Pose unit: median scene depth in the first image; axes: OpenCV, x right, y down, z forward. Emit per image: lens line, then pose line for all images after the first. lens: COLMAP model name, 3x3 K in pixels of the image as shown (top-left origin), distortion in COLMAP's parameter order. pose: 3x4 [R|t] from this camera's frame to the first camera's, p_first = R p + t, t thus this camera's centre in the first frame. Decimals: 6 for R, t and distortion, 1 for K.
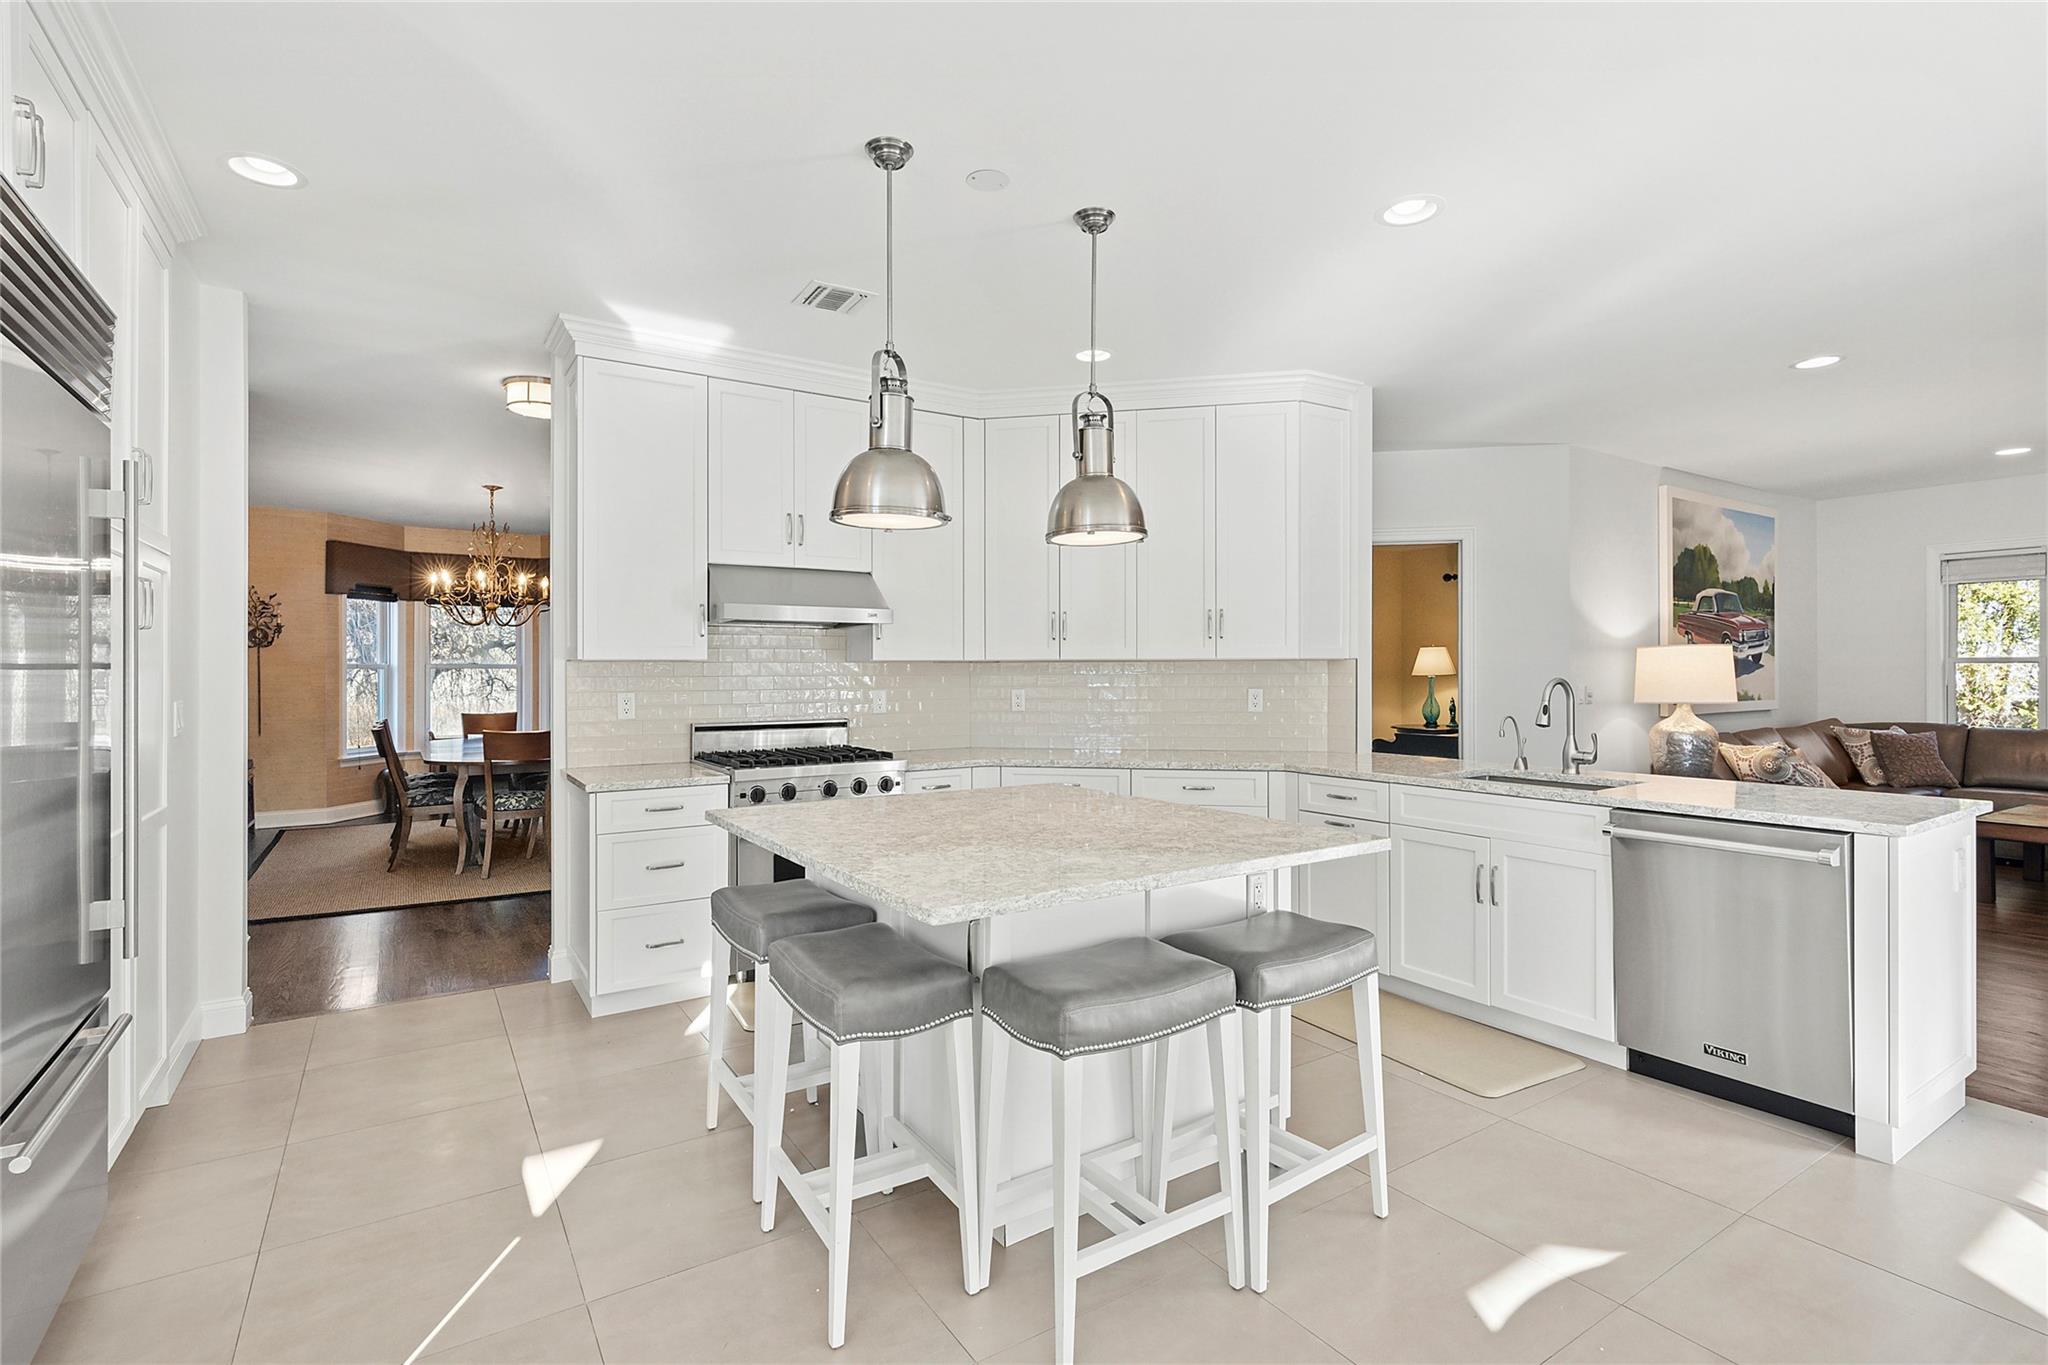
lens RADIAL K [[965.7, 0, 1036.2], [0, 965.7, 673.7], [0, 0, 1]] dist [0.005502, 0.000412]
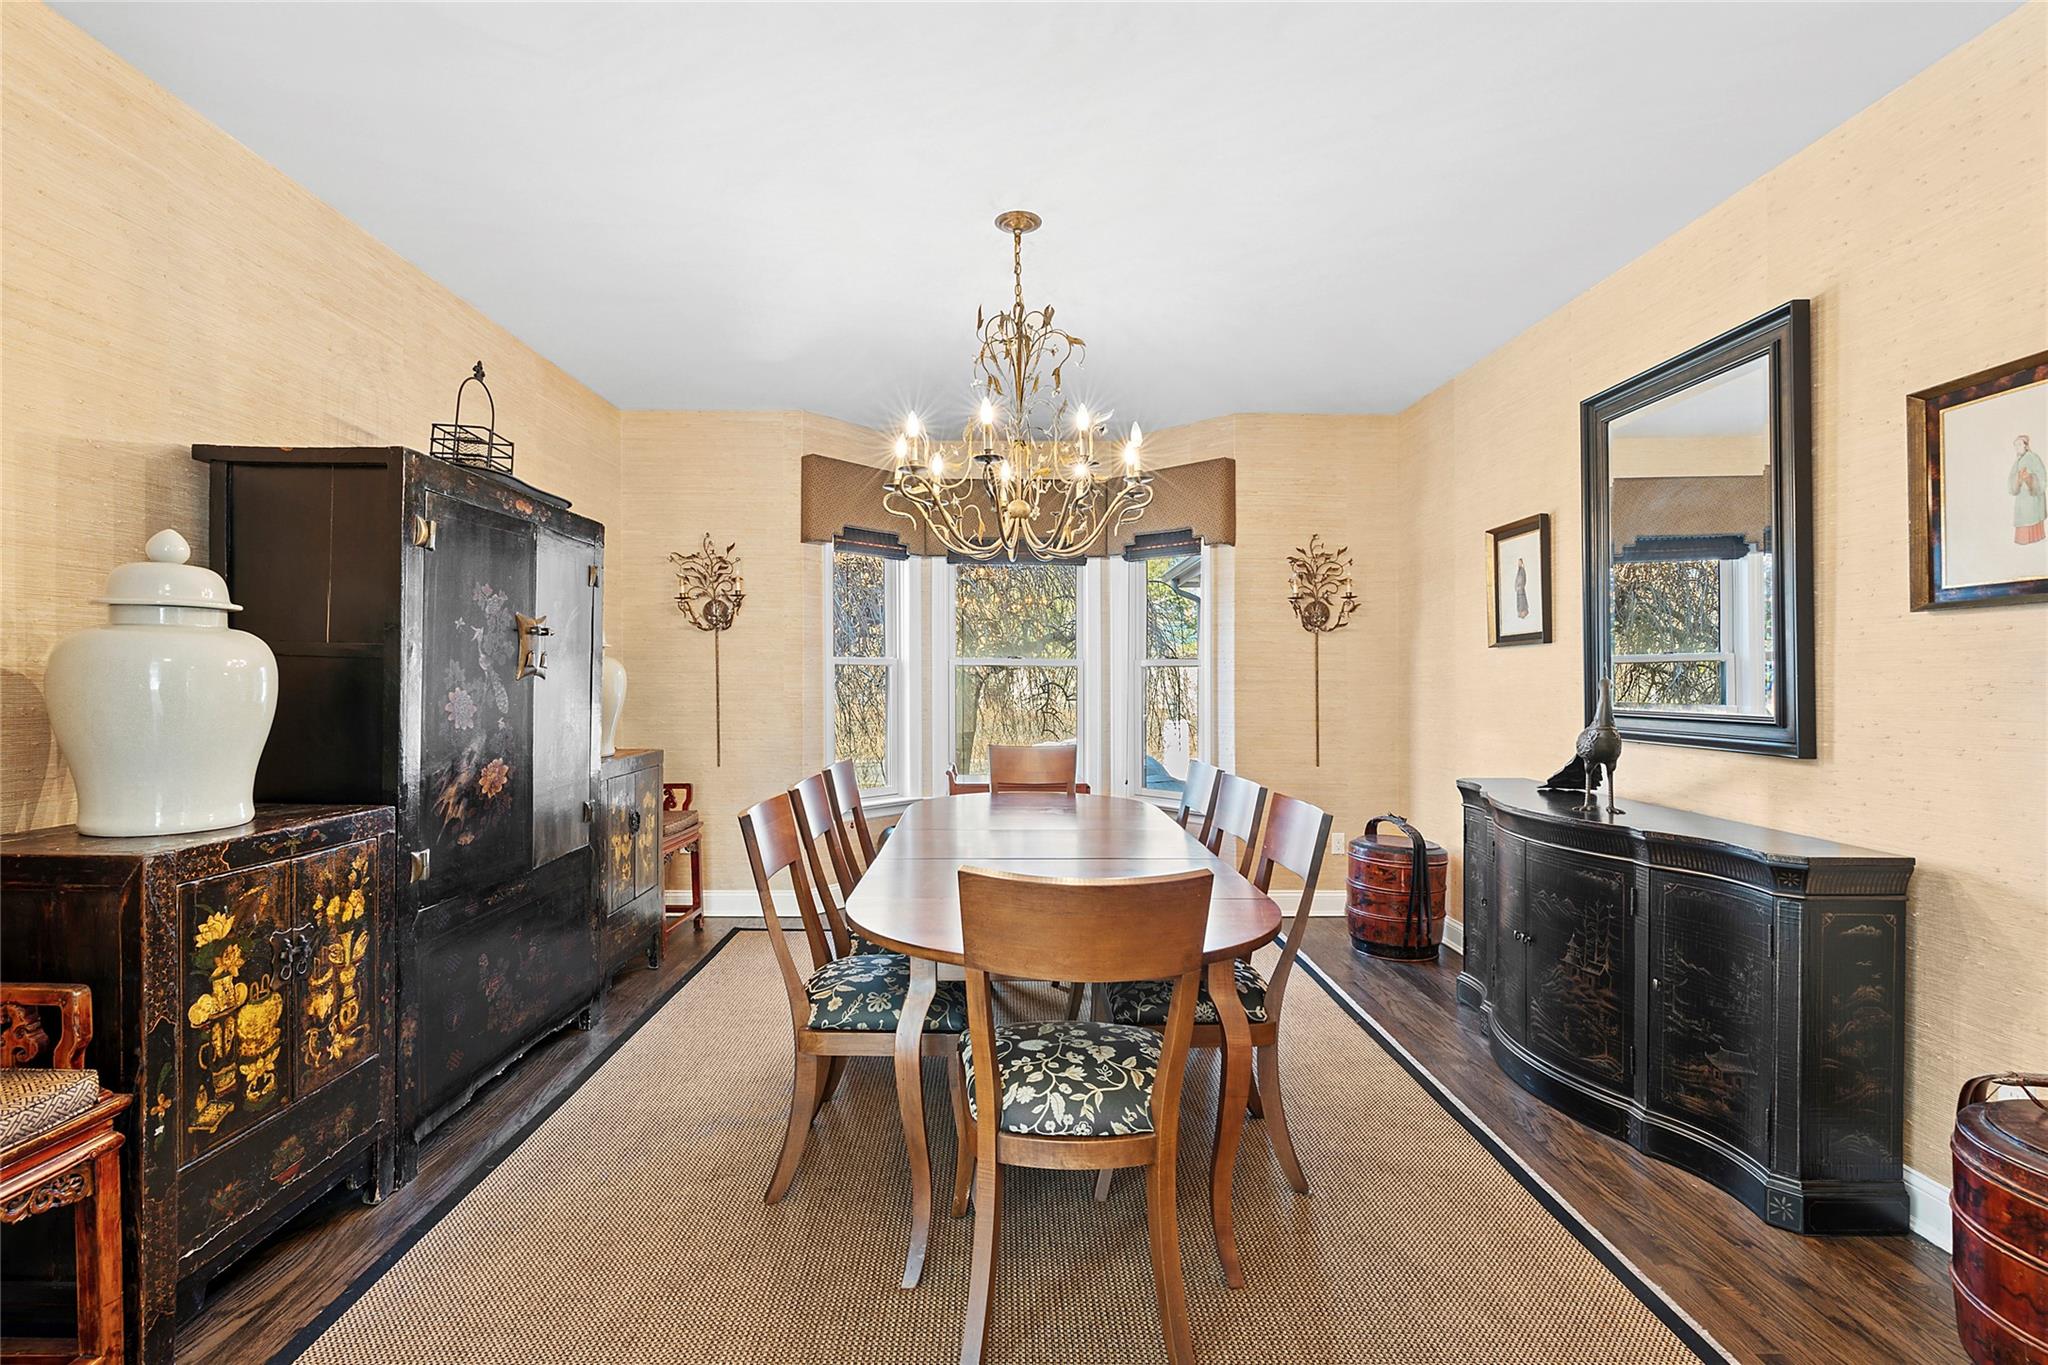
lens RADIAL K [[921.5, 0, 1022.2], [0, 921.5, 681.3], [0, 0, 1]] dist [0.001743, 0.000044]
pose [[0.850124, -0.000097, -0.526583, -0.315473], [-0.000386, 1.000000, -0.000809, 0.006180], [0.526582, 0.000891, 0.850124, 0.592844]]
